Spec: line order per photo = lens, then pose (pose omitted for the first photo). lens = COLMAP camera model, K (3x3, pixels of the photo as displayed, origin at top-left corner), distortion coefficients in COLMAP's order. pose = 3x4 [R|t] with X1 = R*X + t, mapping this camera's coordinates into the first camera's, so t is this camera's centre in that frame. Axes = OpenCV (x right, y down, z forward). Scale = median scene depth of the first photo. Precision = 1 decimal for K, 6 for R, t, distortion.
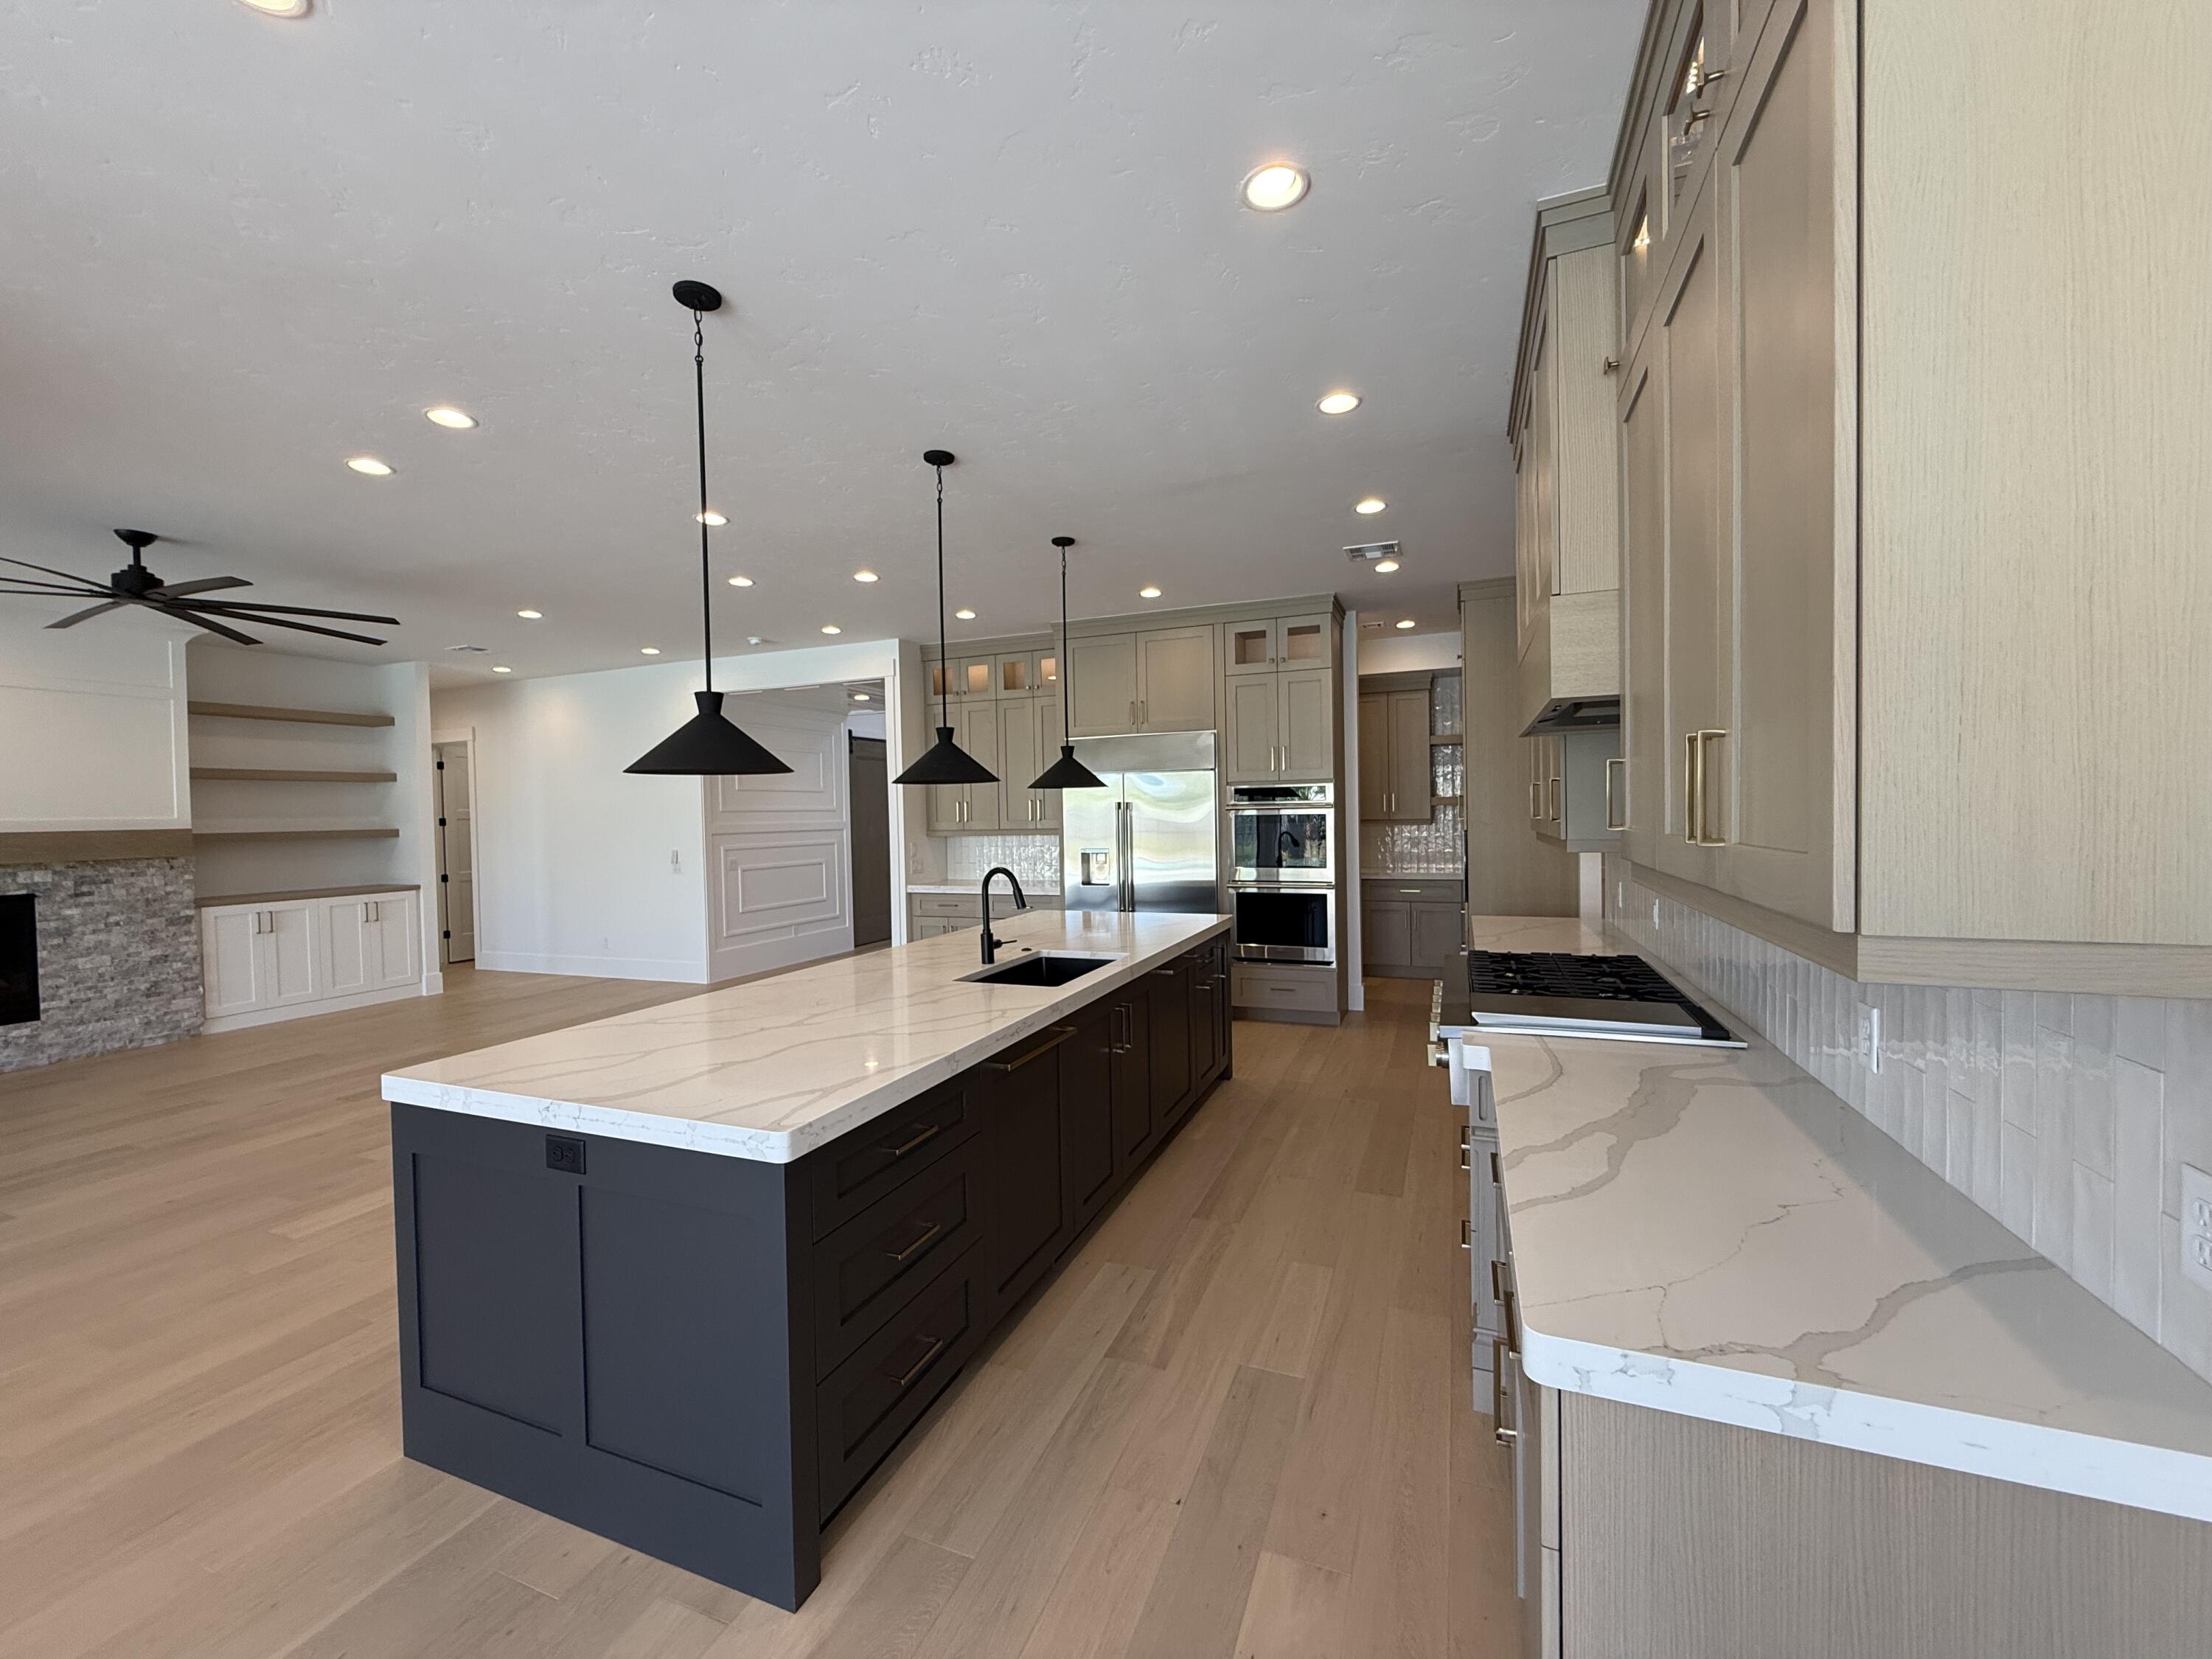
lens RADIAL K [[880.2, 0, 1103.4], [0, 880.2, 829.3], [0, 0, 1]] dist [-0.000929, -0.000672]
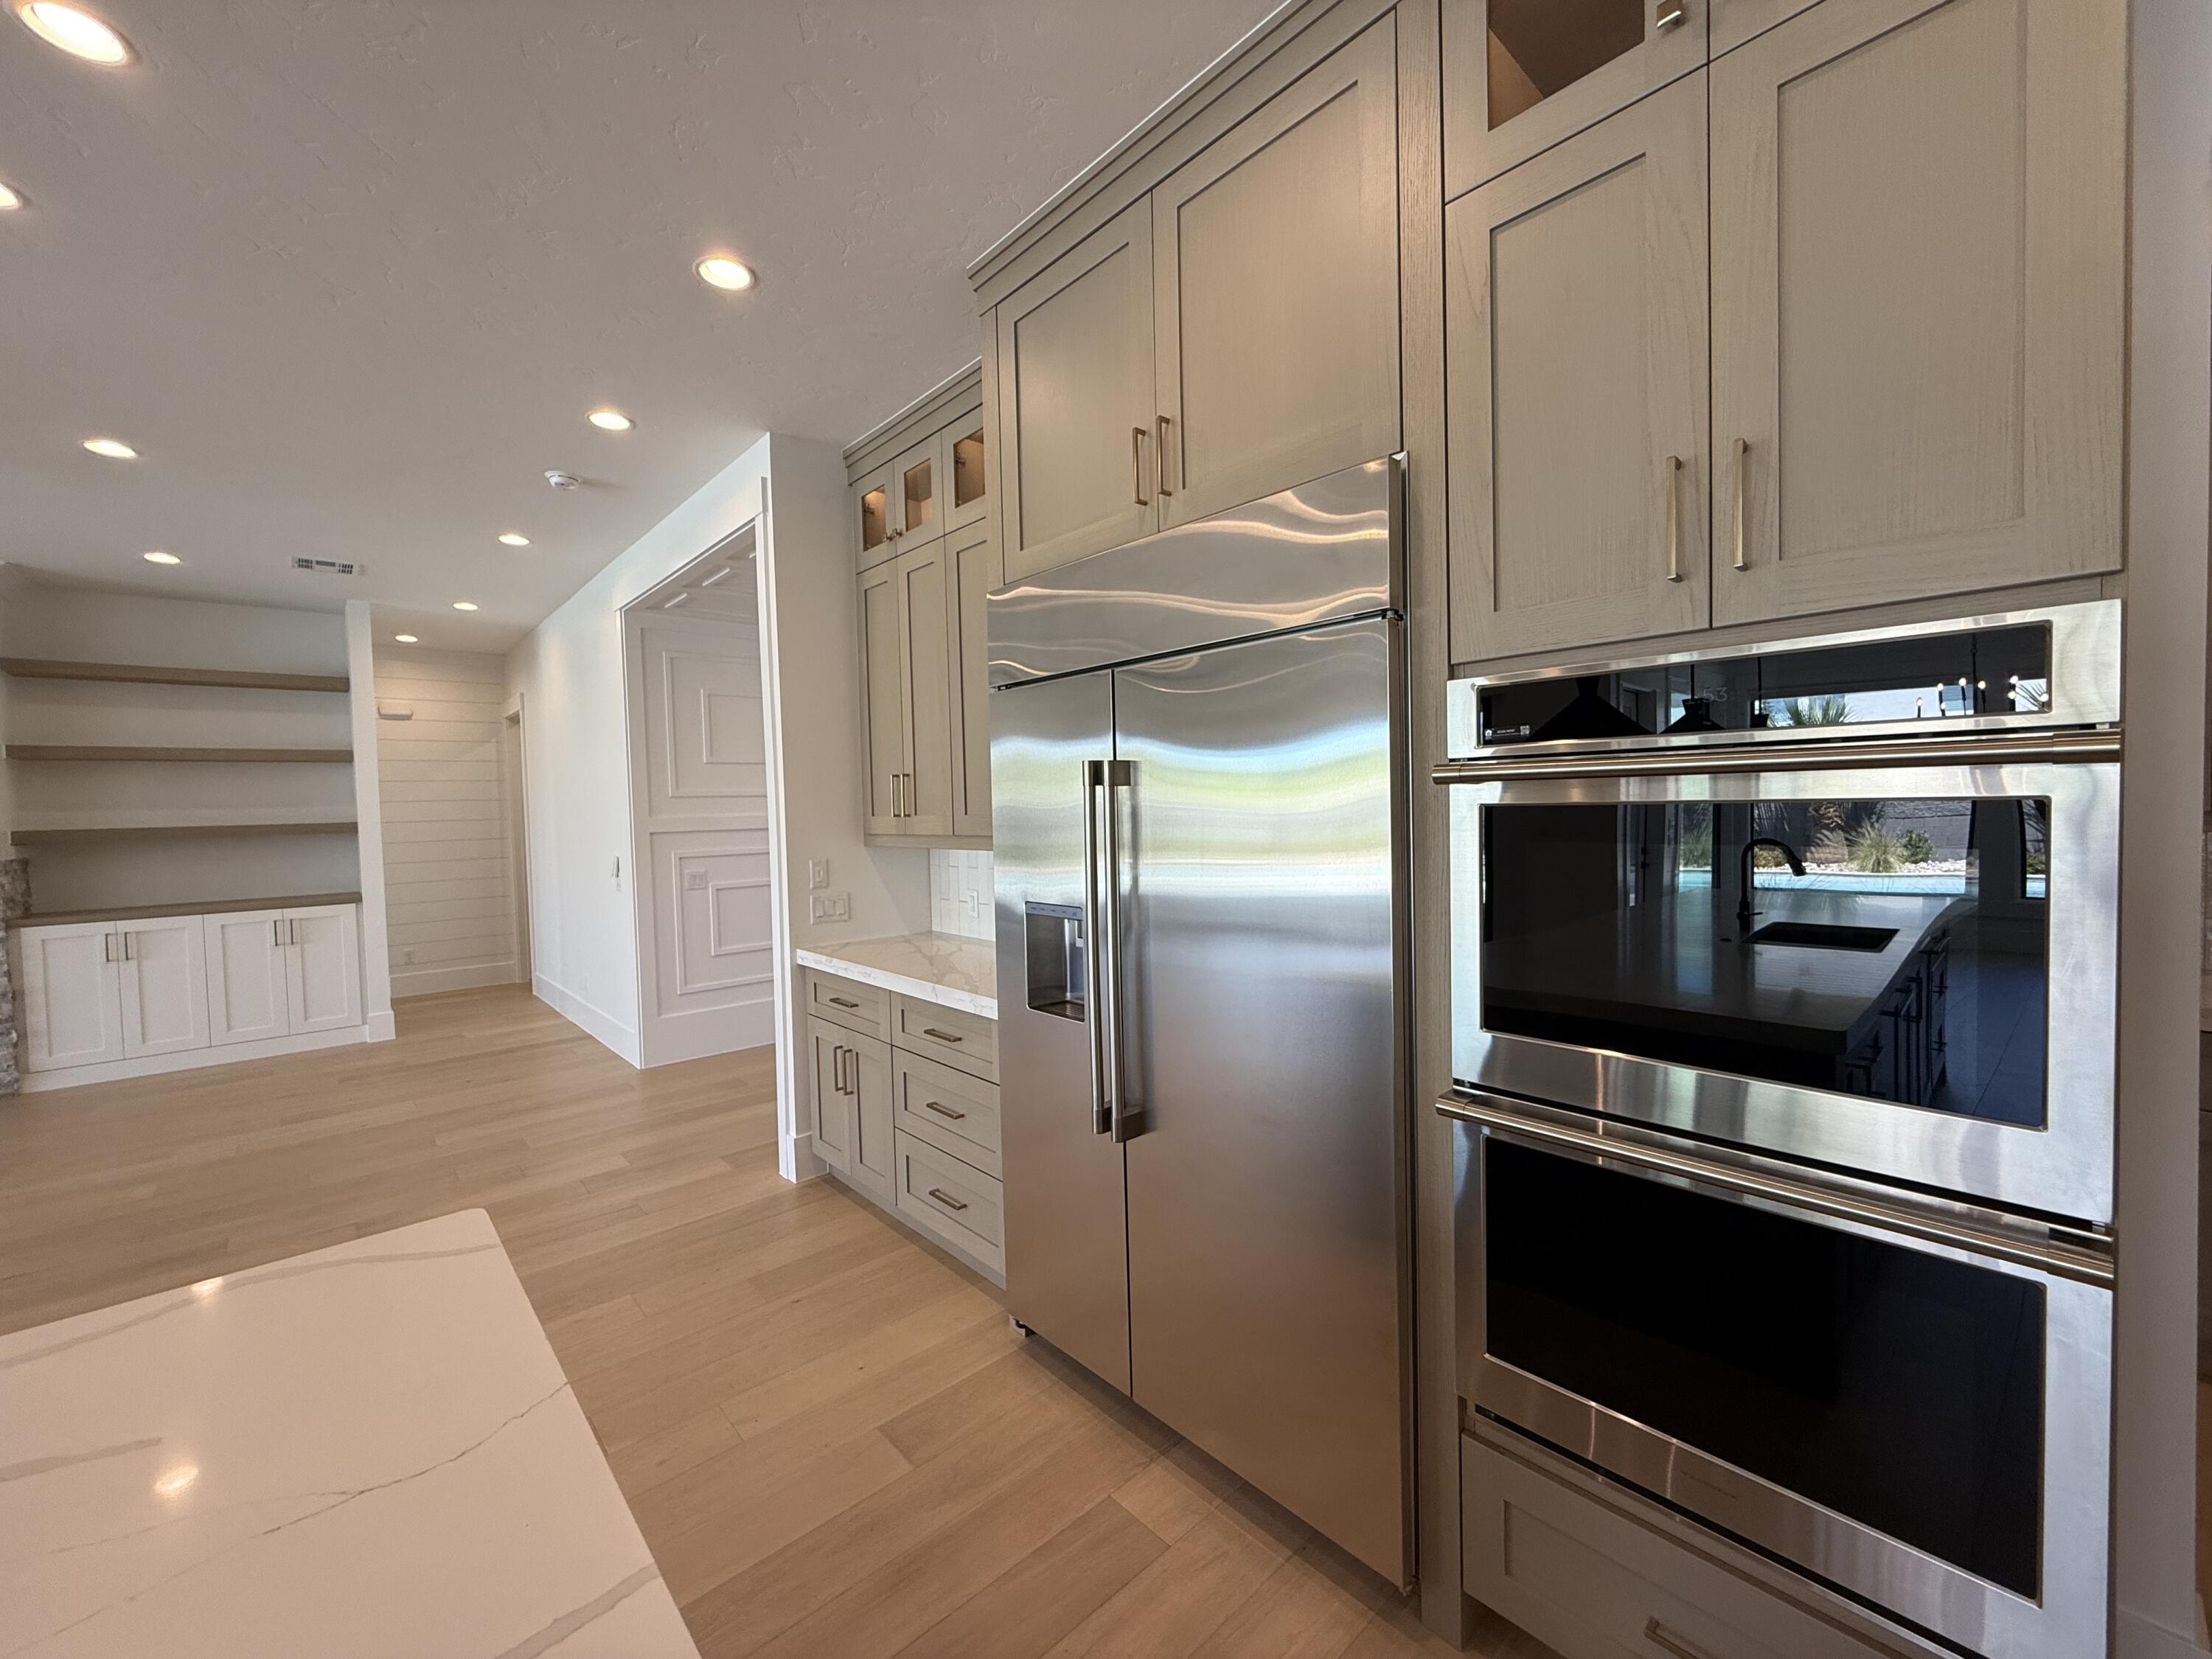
lens RADIAL K [[880.2, 0, 1103.4], [0, 880.2, 829.3], [0, 0, 1]] dist [-0.000929, -0.000672]
pose [[0.899393, 0.010101, -0.437024, 0.139689], [-0.000163, 0.999741, 0.022774, -0.012935], [0.437141, -0.020411, 0.899161, 0.651095]]
